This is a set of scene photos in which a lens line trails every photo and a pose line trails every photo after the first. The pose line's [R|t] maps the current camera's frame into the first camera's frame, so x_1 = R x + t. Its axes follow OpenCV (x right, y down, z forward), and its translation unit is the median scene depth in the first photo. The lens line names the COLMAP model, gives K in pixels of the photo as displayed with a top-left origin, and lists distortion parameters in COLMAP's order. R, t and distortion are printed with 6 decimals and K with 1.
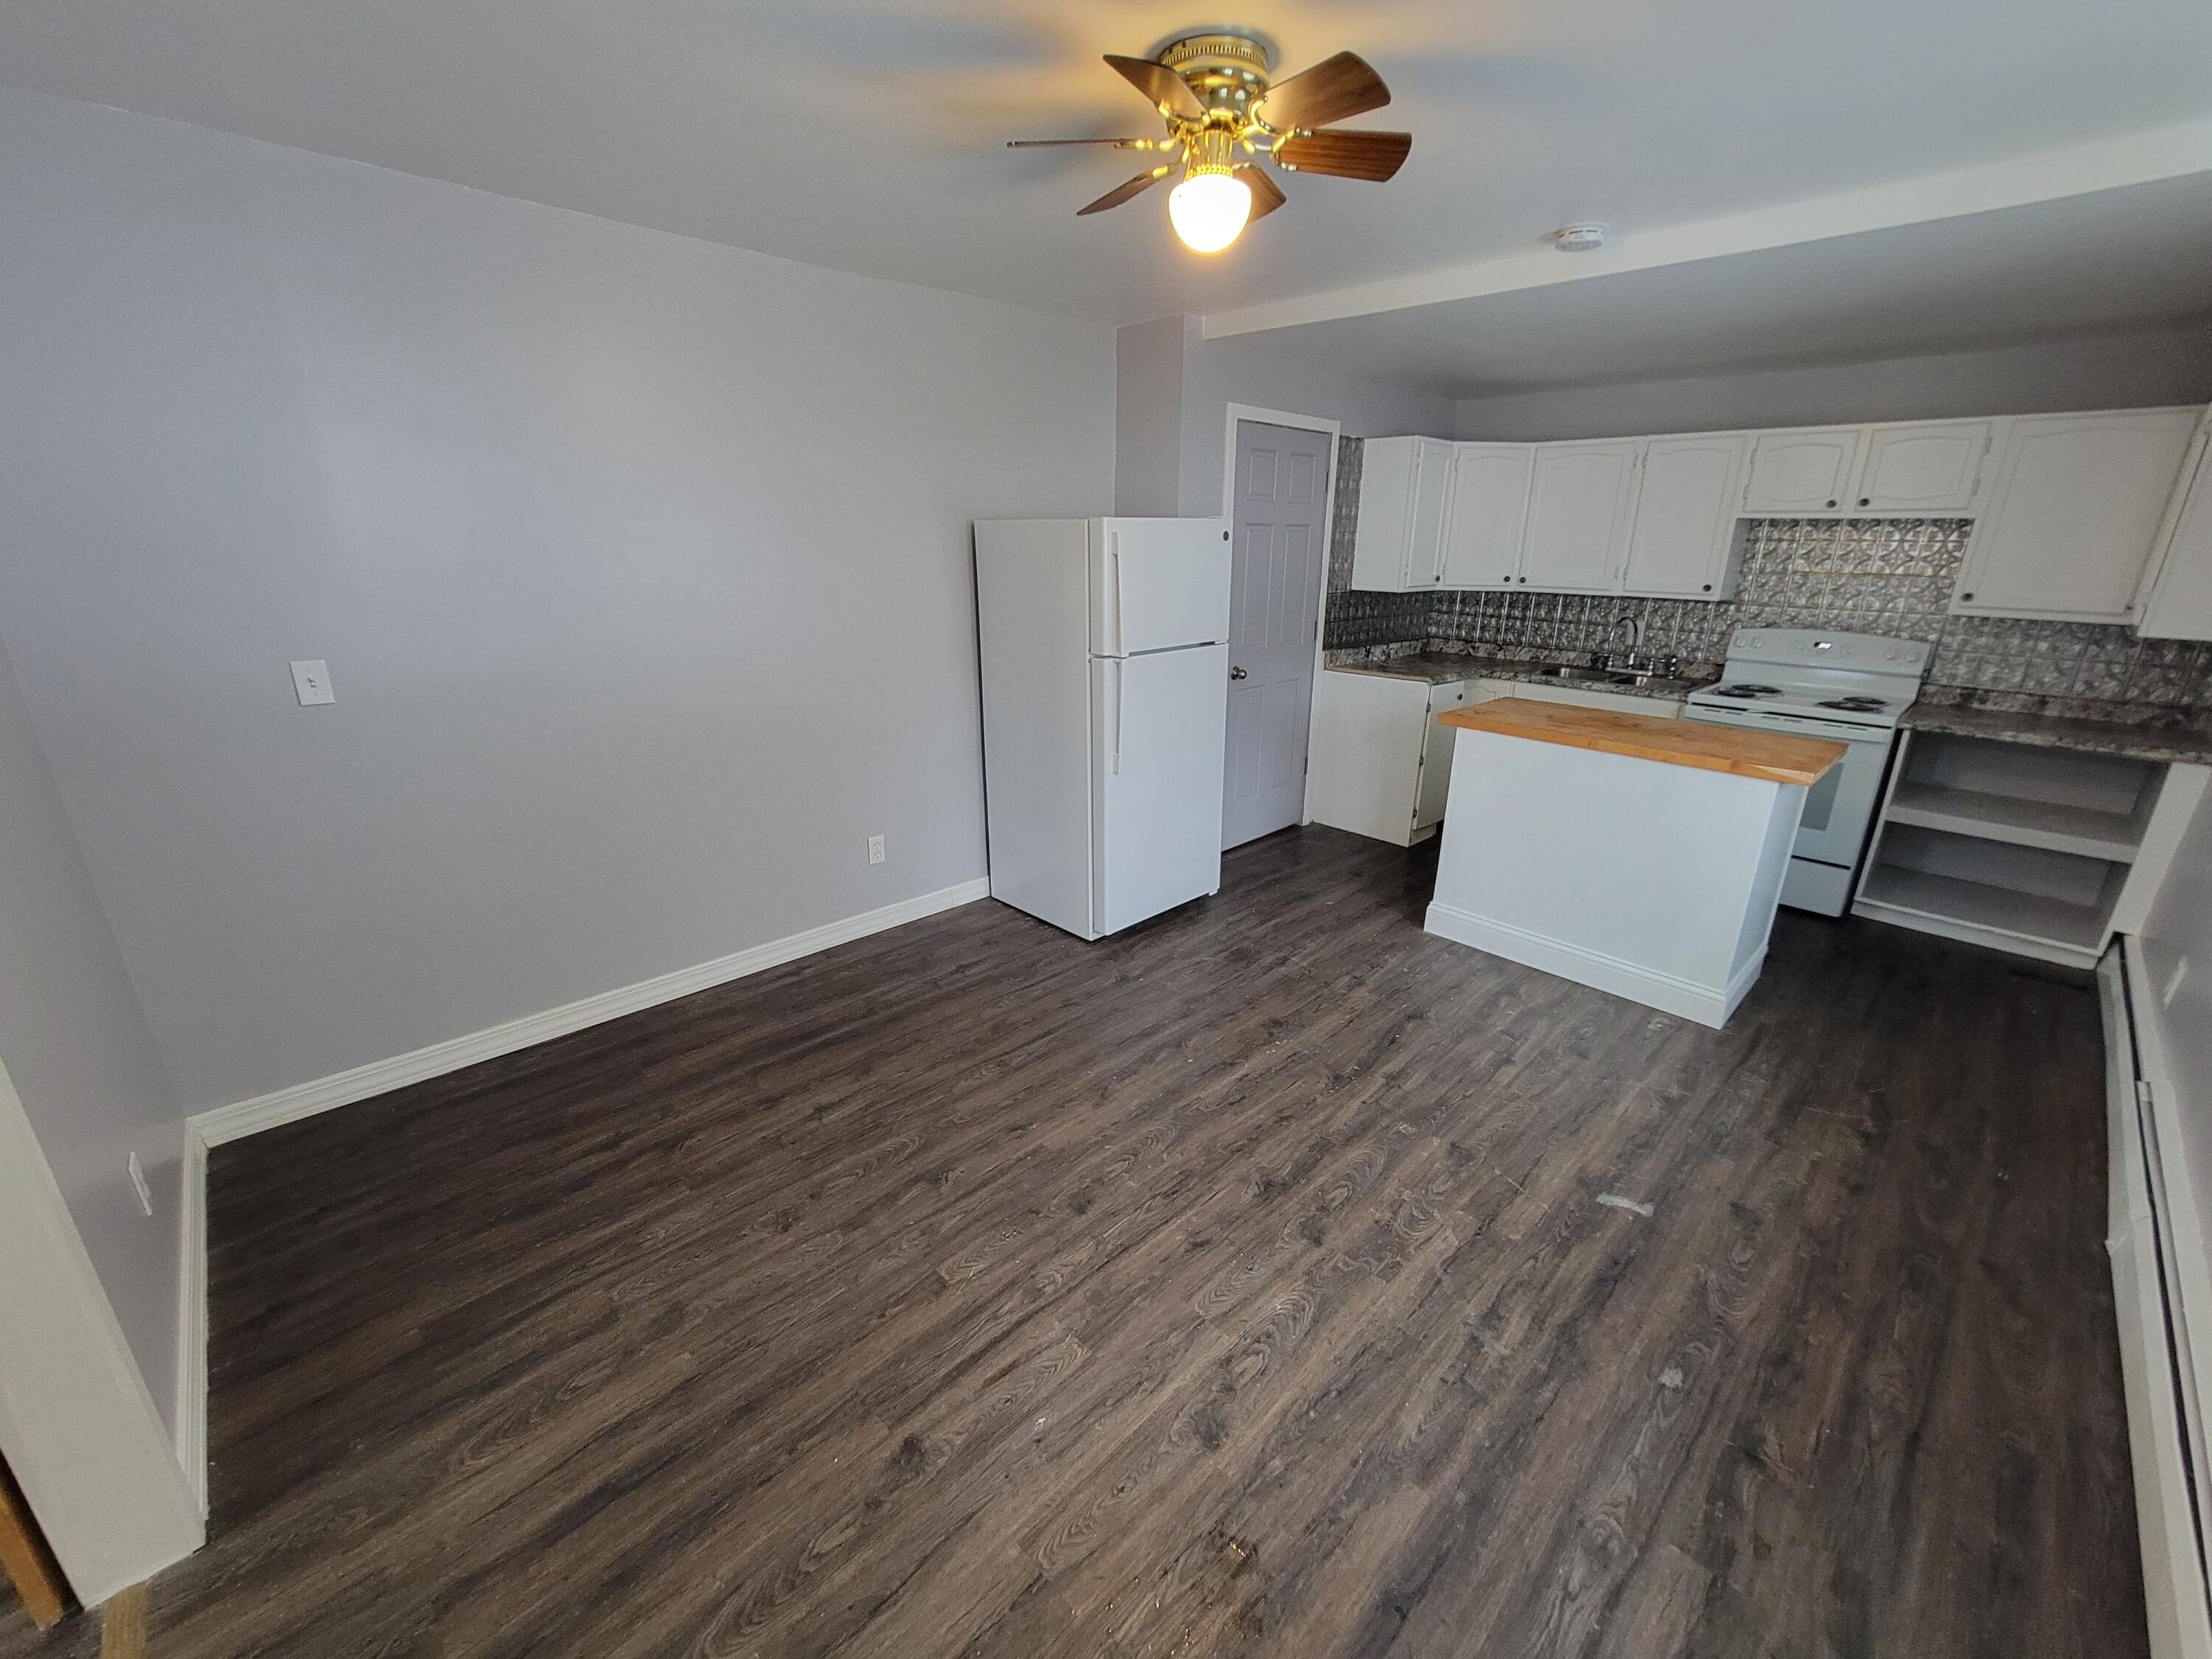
lens RADIAL K [[889.4, 0, 1125.7], [0, 889.4, 827.0], [0, 0, 1]] dist [-0.006655, 0.002693]
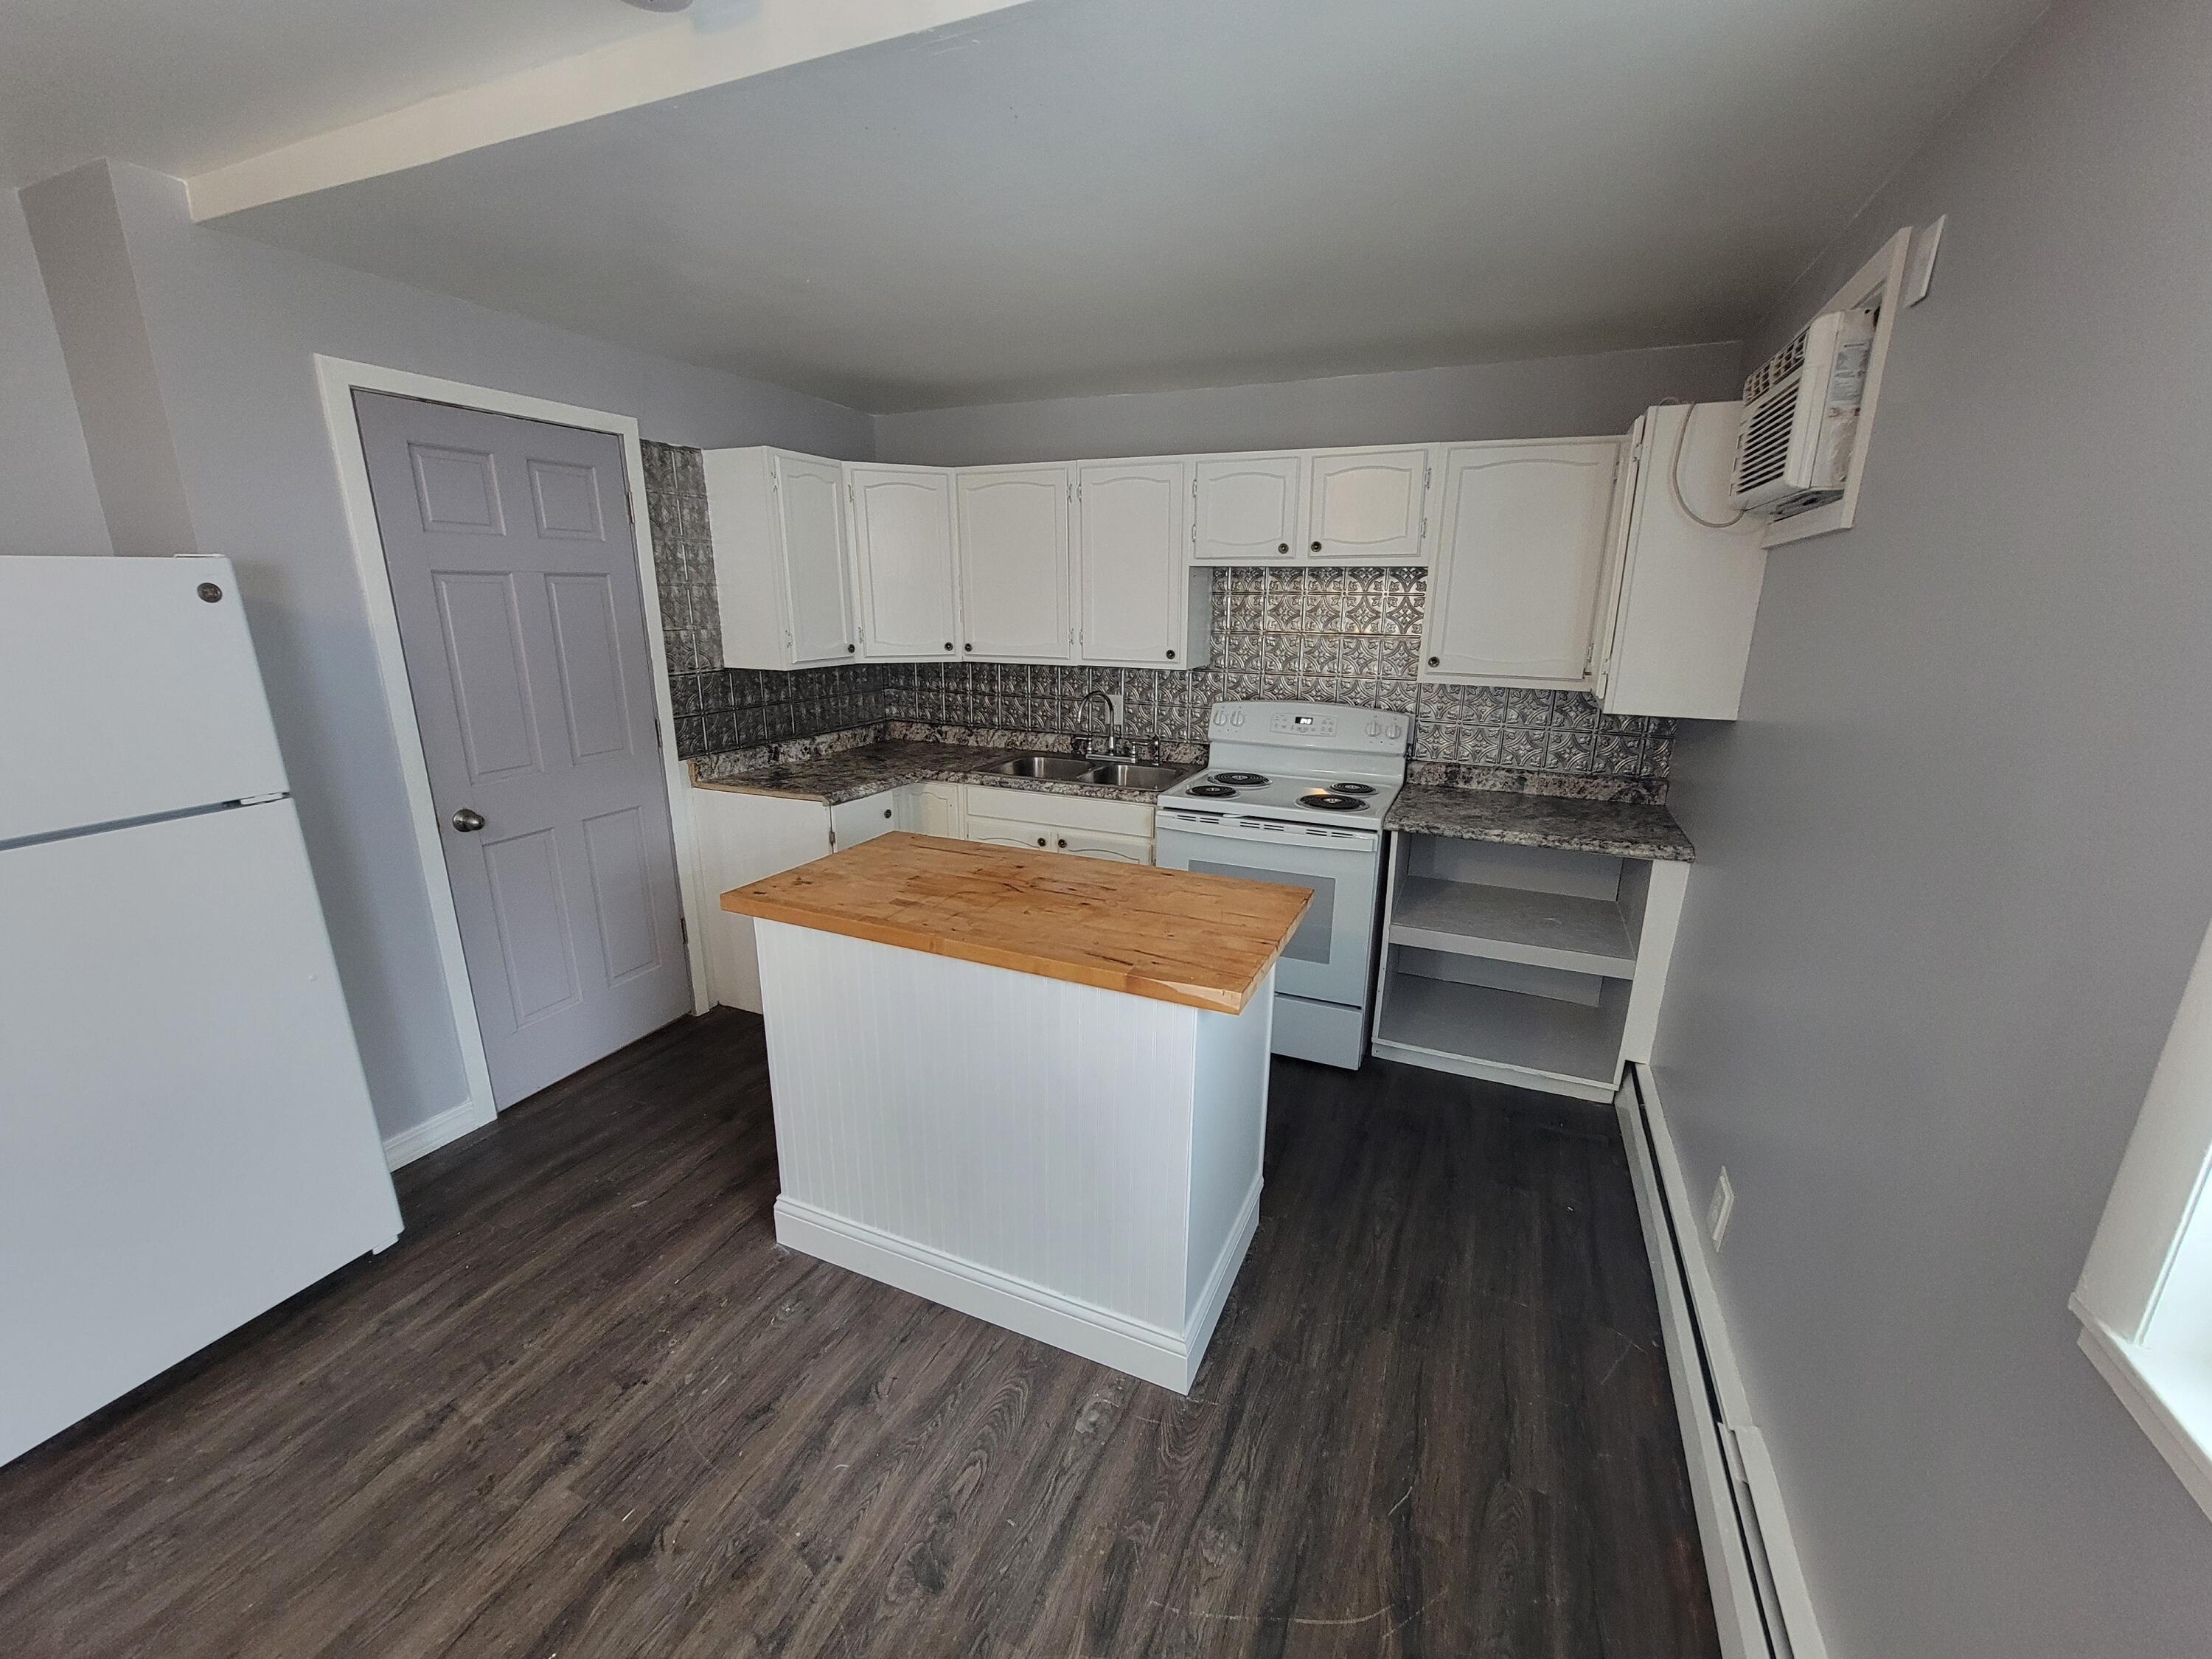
lens RADIAL K [[889.4, 0, 1117.9], [0, 889.4, 825.8], [0, 0, 1]] dist [-0.006655, 0.002693]
pose [[0.926972, -0.098693, 0.361915, 0.346843], [0.118781, 0.992351, -0.033623, -0.109460], [-0.355828, 0.074156, 0.931605, 0.331138]]
